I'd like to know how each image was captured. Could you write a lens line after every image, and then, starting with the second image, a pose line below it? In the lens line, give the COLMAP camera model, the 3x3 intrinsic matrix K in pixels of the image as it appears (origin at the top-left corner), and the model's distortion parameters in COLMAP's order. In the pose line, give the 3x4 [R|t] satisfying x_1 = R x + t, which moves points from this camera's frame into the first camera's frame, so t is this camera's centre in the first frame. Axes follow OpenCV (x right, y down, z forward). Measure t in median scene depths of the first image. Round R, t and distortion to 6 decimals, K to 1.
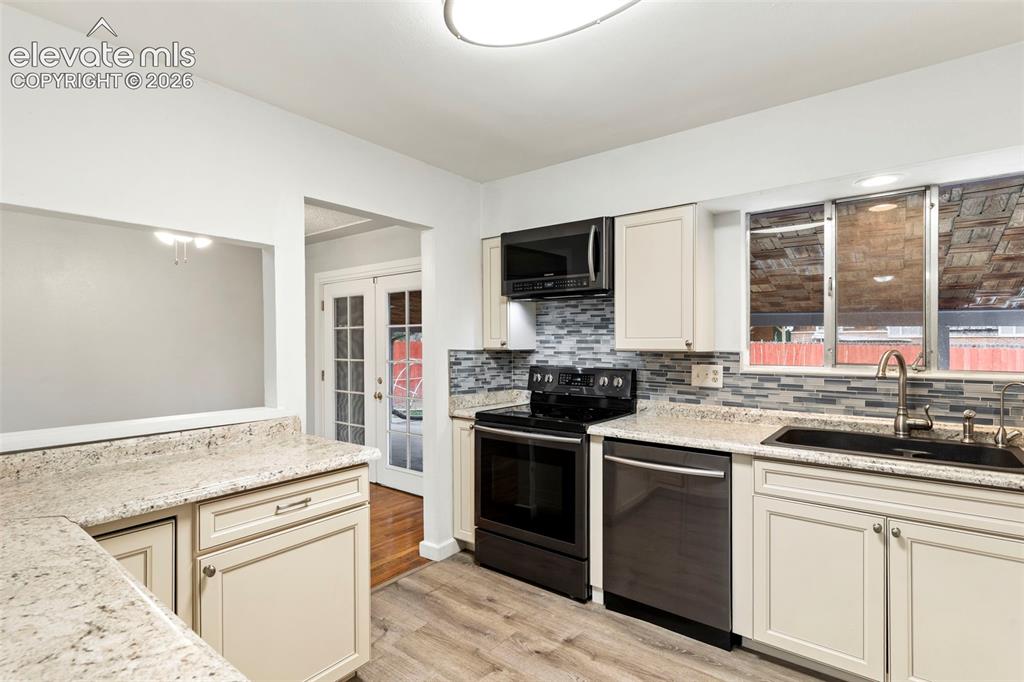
lens RADIAL K [[495.2, 0, 512.0], [0, 495.2, 341.0], [0, 0, 1]] dist [0.003049, 0.000234]
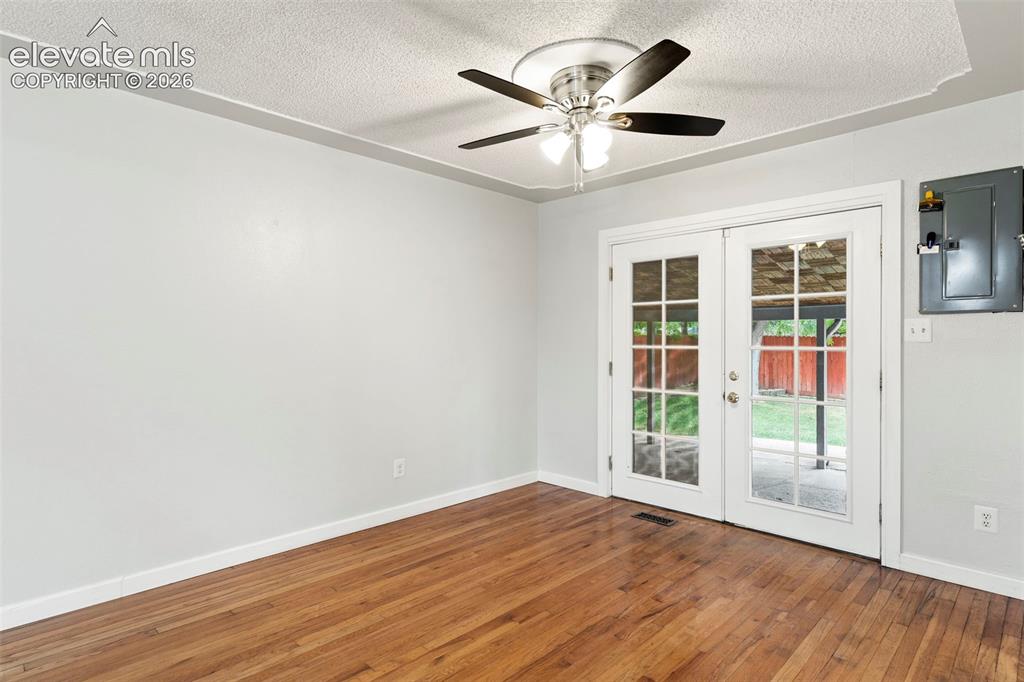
lens RADIAL K [[541.1, 0, 512.0], [0, 541.1, 341.0], [0, 0, 1]] dist [0.002645, 0.000646]
pose [[0.993710, 0.006477, -0.111793, -0.933678], [-0.006104, 0.999975, 0.003677, 0.056434], [0.111814, -0.002971, 0.993725, 0.389061]]
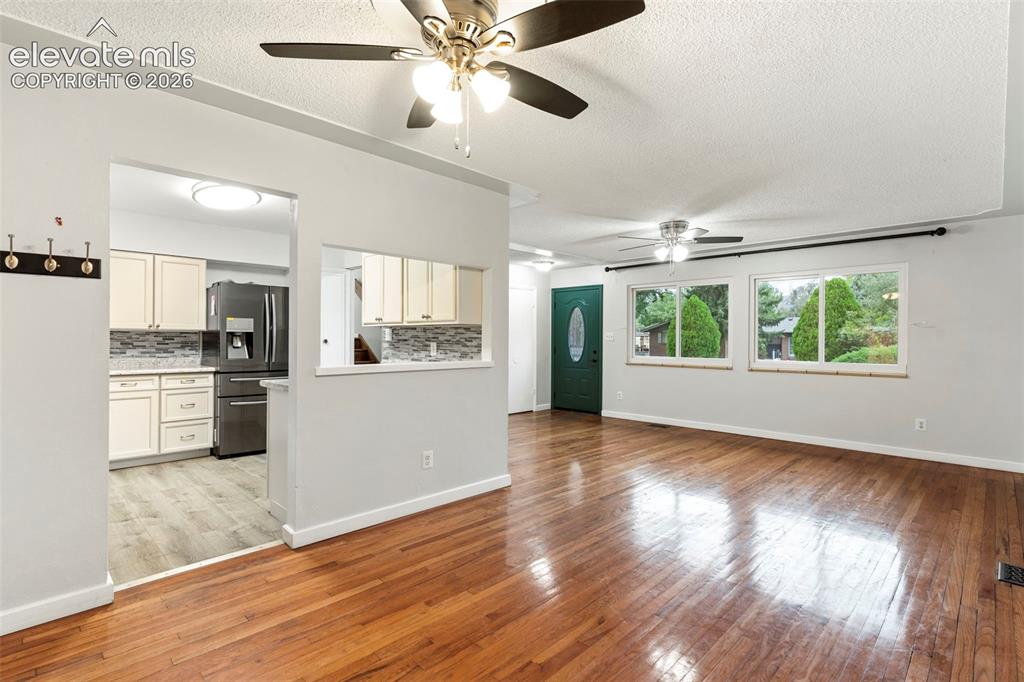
lens RADIAL K [[489.7, 0, 512.0], [0, 489.7, 341.0], [0, 0, 1]] dist [0.008044, 0.000170]
pose [[-0.993137, -0.001301, 0.116950, -1.081597], [-0.001029, 0.999997, 0.002385, 0.058793], [-0.116953, 0.002249, -0.993135, 2.090789]]
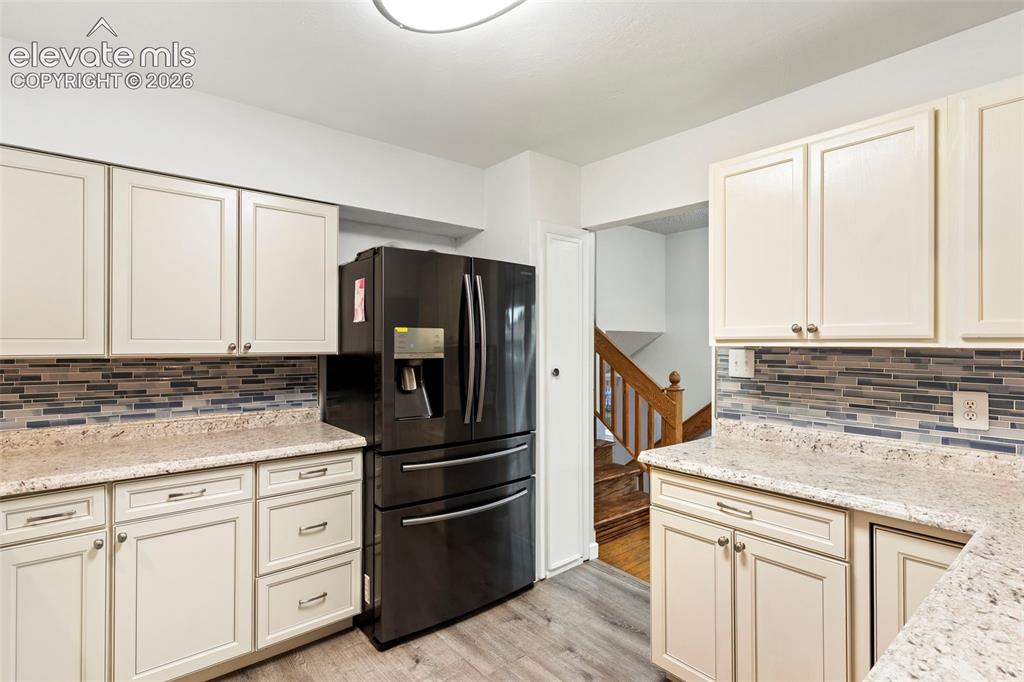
lens RADIAL K [[495.2, 0, 512.0], [0, 495.2, 341.0], [0, 0, 1]] dist [0.003049, 0.000234]
pose [[-0.979084, 0.003492, 0.203425, -0.085114], [0.002365, 0.999980, -0.005780, 0.000104], [-0.203441, -0.005178, -0.979073, 1.072754]]
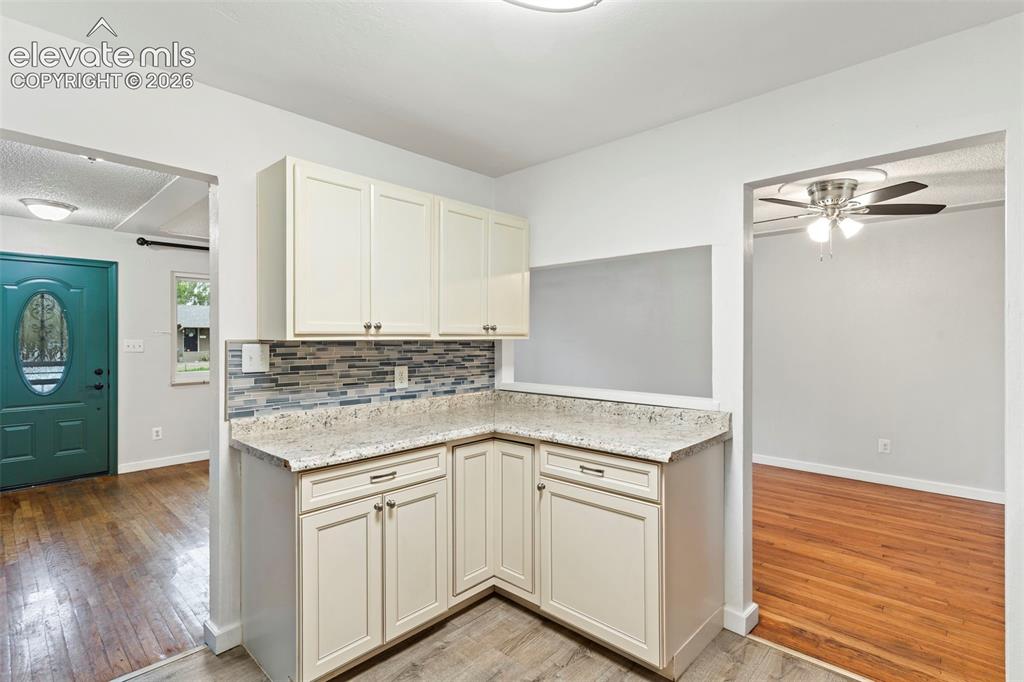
lens RADIAL K [[489.7, 0, 512.0], [0, 489.7, 341.0], [0, 0, 1]] dist [0.008044, 0.000170]
pose [[-0.089339, 0.012964, -0.995917, 0.536319], [0.002751, 0.999915, 0.012769, -0.003738], [0.995997, -0.001599, -0.089367, 0.626941]]
